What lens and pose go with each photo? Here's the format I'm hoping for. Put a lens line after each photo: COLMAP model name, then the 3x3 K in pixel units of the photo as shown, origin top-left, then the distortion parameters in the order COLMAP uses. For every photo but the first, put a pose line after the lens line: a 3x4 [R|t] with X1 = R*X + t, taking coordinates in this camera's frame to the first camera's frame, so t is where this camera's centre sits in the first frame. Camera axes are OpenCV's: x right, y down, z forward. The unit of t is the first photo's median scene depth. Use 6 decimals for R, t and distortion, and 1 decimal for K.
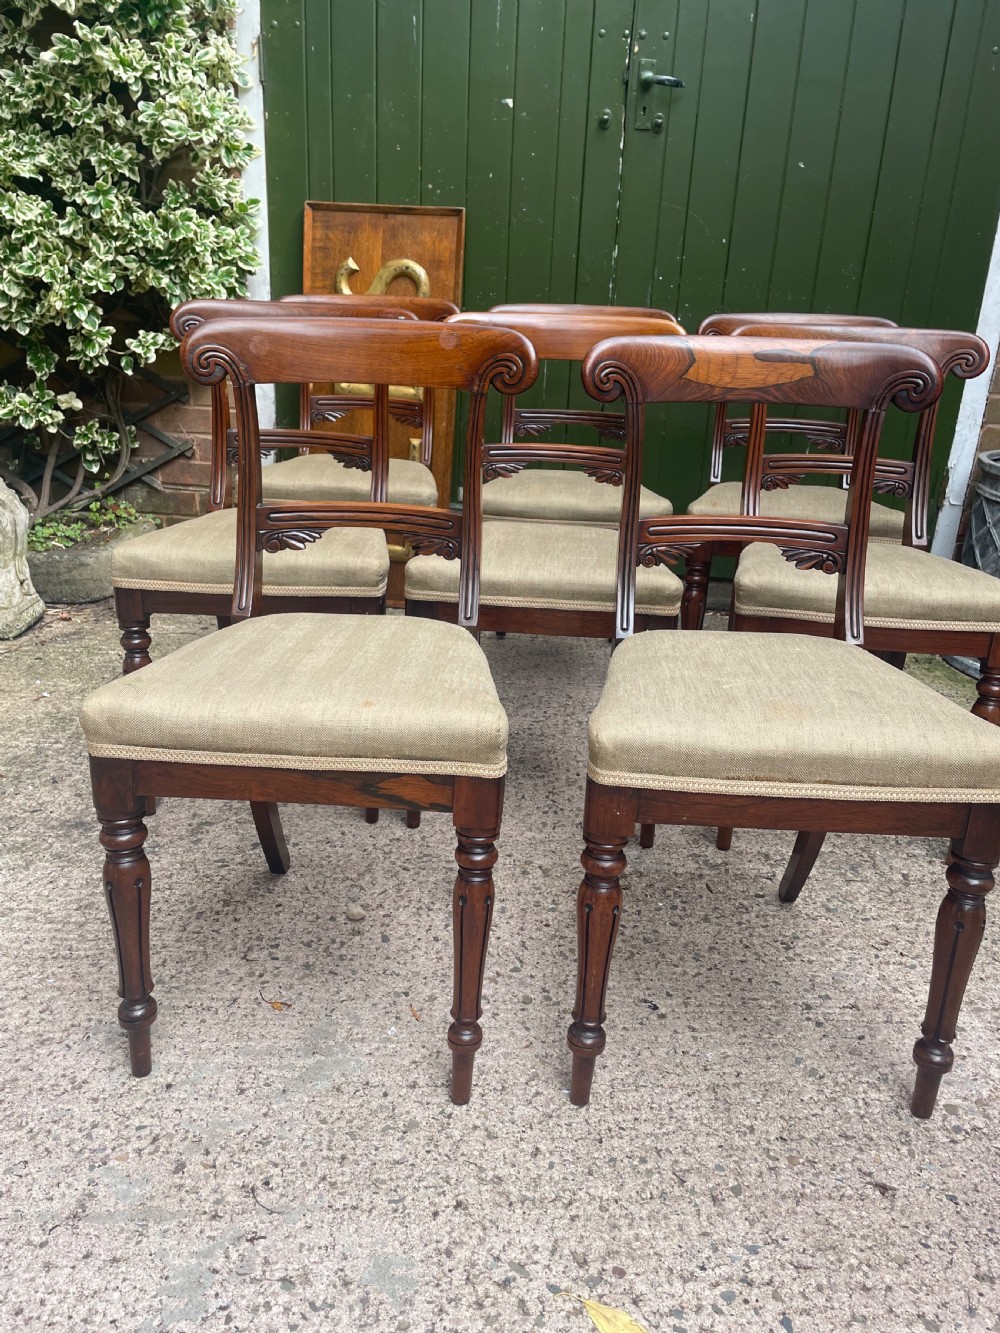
lens RADIAL K [[1015.2, 0, 502.2], [0, 1015.2, 668.4], [0, 0, 1]] dist [0.082658, -0.115574]
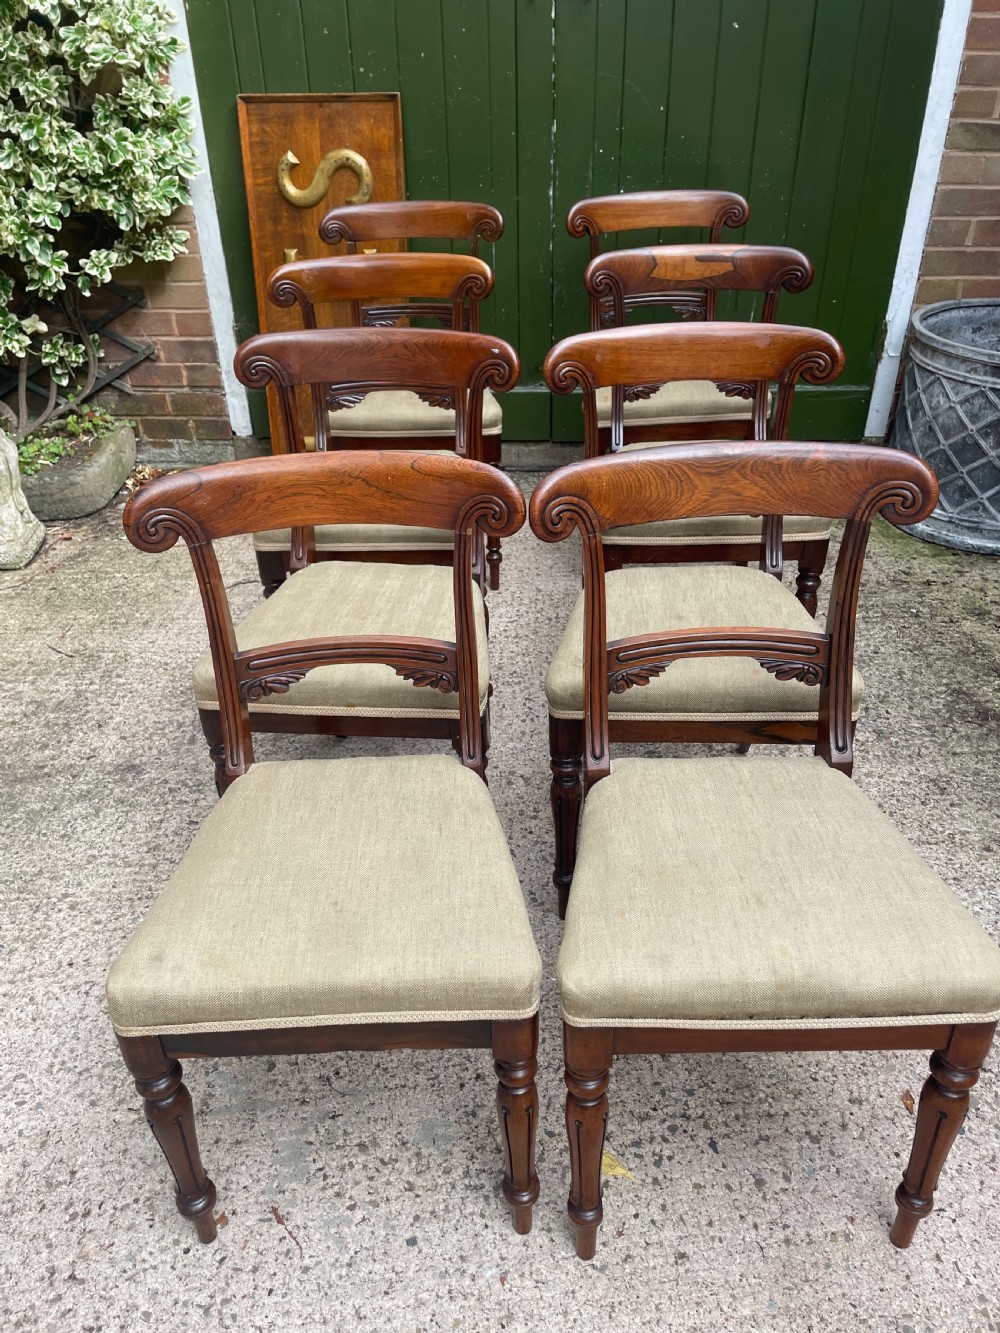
lens RADIAL K [[1015.2, 0, 499.0], [0, 1015.2, 658.1], [0, 0, 1]] dist [0.082658, -0.115574]
pose [[0.996656, -0.081521, 0.005664, 0.015802], [0.078302, 0.972529, 0.219217, -0.219297], [-0.023379, -0.218040, 0.975660, -0.148571]]
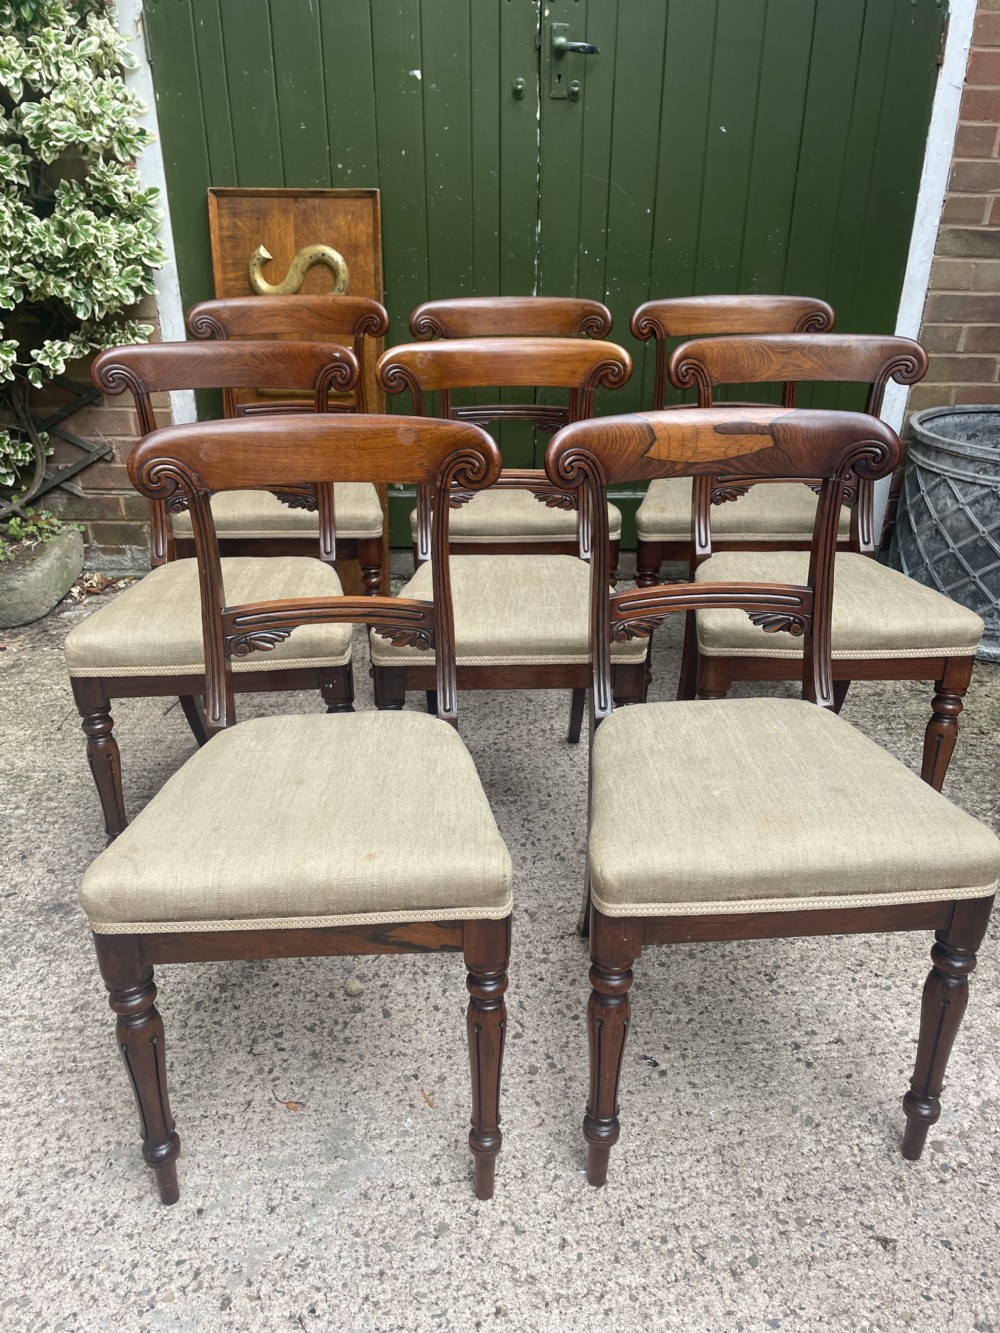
lens RADIAL K [[1015.2, 0, 500.4], [0, 1015.2, 659.9], [0, 0, 1]] dist [0.082658, -0.115574]
pose [[0.994579, -0.080300, 0.066063, -0.038241], [0.073780, 0.992660, 0.095825, -0.165464], [-0.073272, -0.090431, 0.993204, 0.006722]]
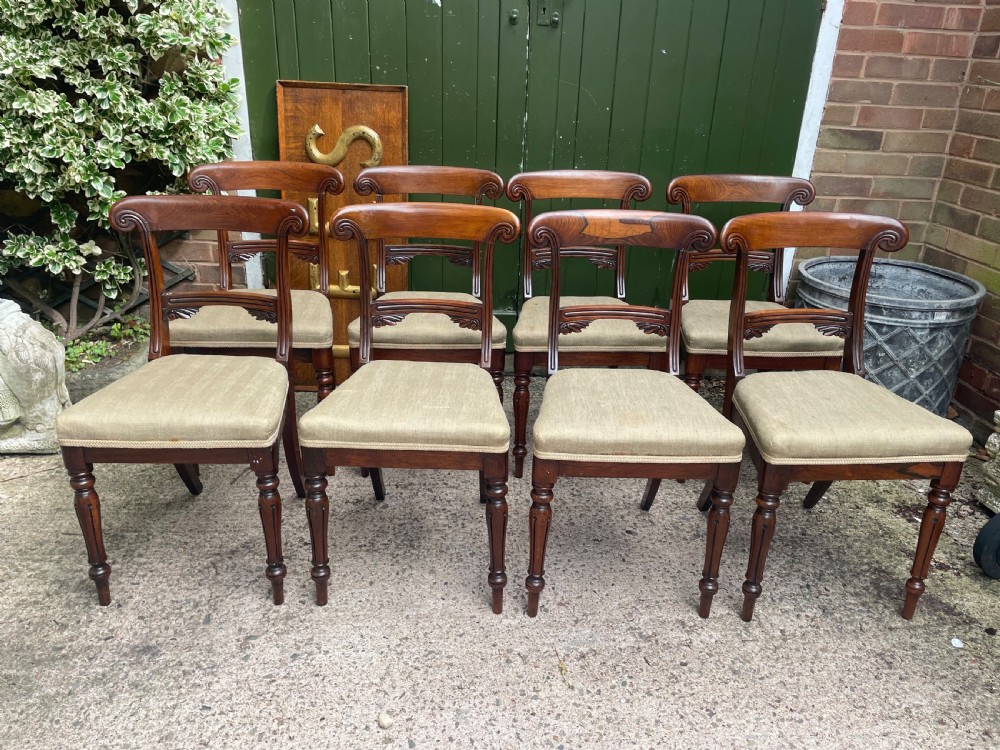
lens RADIAL K [[760.0, 0, 505.5], [0, 760.0, 380.9], [0, 0, 1]] dist [0.081098, -0.110203]
pose [[0.992011, -0.058972, 0.111516, -0.073780], [0.052812, 0.996953, 0.057404, -0.226231], [-0.114561, -0.051056, 0.992103, 0.045475]]
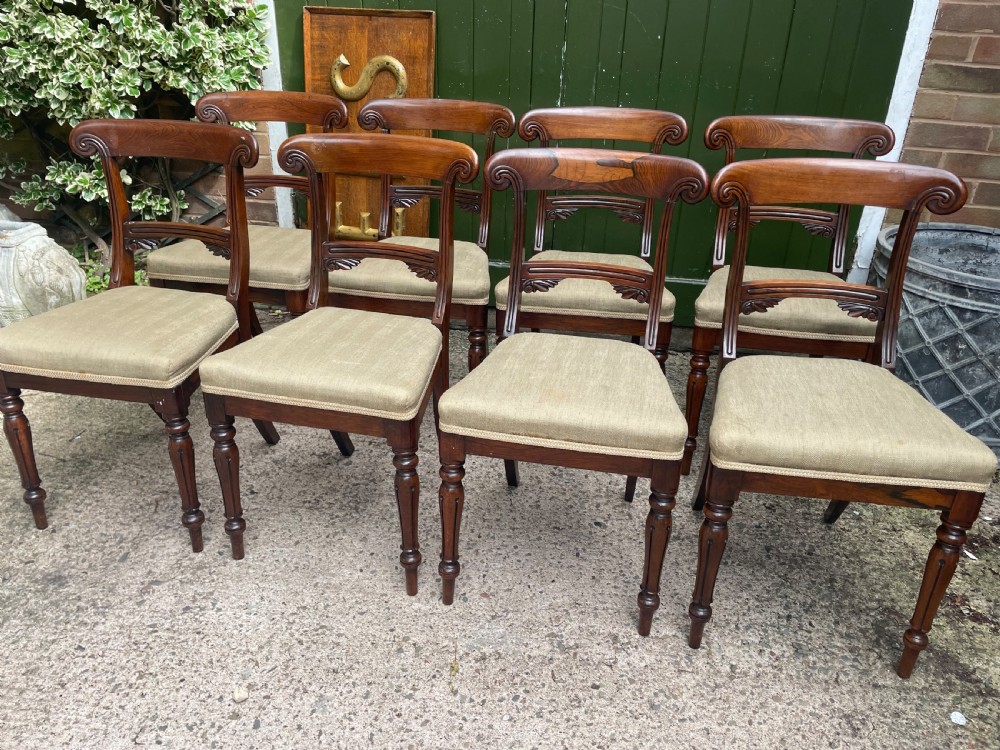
lens RADIAL K [[761.6, 0, 498.9], [0, 761.6, 376.4], [0, 0, 1]] dist [0.082658, -0.115574]
pose [[0.994844, 0.026875, -0.097793, 0.226294], [-0.016746, 0.994545, 0.102957, -0.218432], [0.100027, -0.100788, 0.989867, 0.174125]]
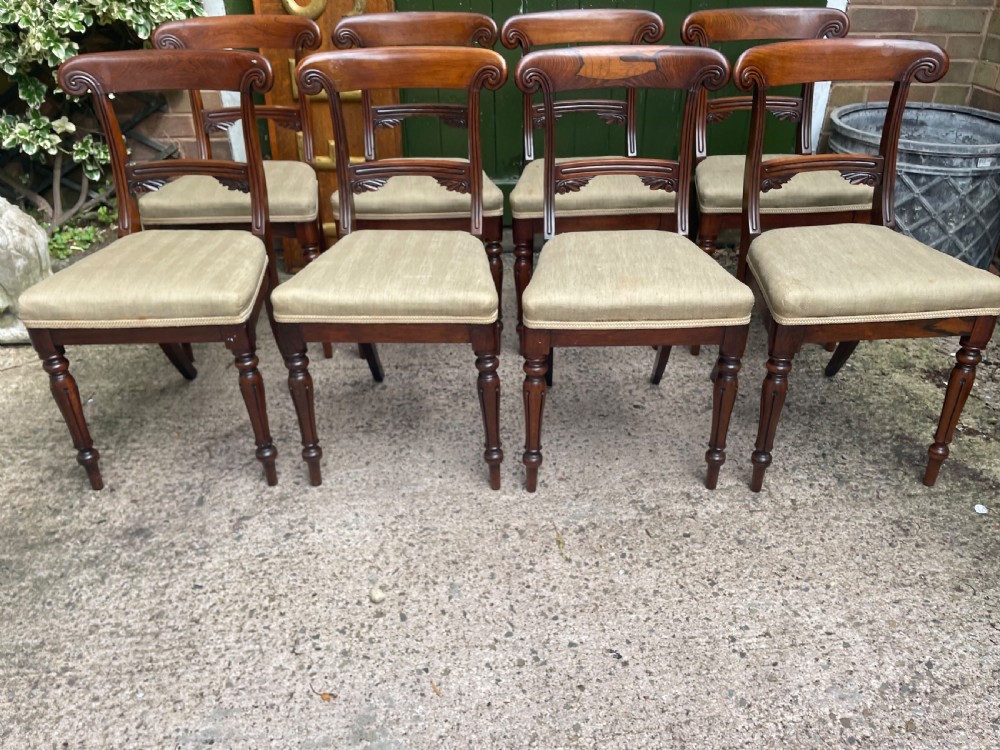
lens RADIAL K [[761.6, 0, 511.5], [0, 761.6, 383.9], [0, 0, 1]] dist [0.082658, -0.115574]
pose [[0.992928, -0.102000, 0.060740, -0.009015], [0.088090, 0.976030, 0.199013, -0.184408], [-0.079584, -0.192255, 0.978113, 0.106330]]
